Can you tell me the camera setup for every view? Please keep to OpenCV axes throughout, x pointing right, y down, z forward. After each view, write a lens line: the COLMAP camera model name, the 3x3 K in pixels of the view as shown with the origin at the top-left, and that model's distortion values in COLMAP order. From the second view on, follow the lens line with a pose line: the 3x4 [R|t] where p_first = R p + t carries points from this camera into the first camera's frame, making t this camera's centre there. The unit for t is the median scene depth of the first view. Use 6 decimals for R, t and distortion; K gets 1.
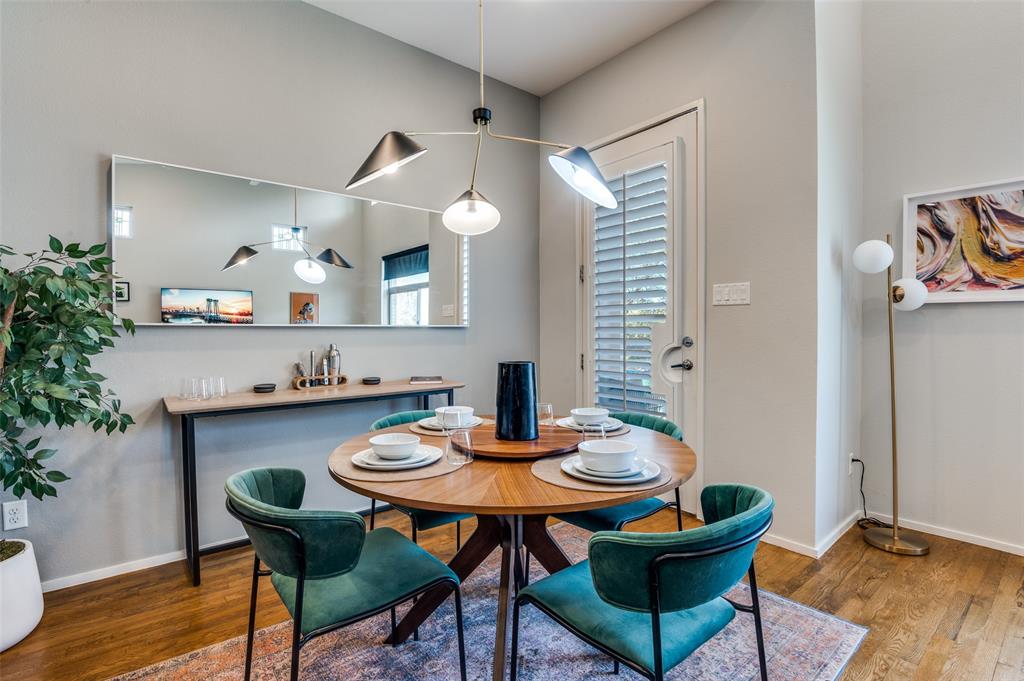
lens RADIAL K [[452.7, 0, 509.7], [0, 452.7, 344.6], [0, 0, 1]] dist [-0.000053, -0.011134]
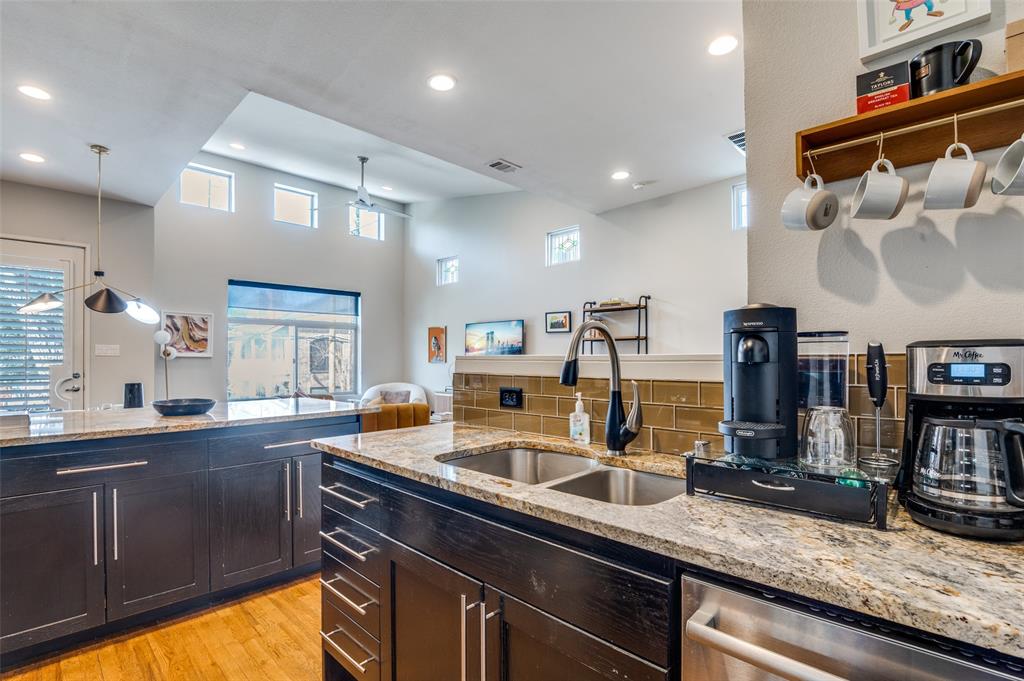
lens RADIAL K [[452.7, 0, 509.7], [0, 452.7, 344.6], [0, 0, 1]] dist [-0.000053, -0.011134]
pose [[-0.137168, 0.037971, 0.989820, -1.716169], [0.034228, 0.998850, -0.033574, -0.011812], [-0.989956, 0.029274, -0.138310, -0.471036]]
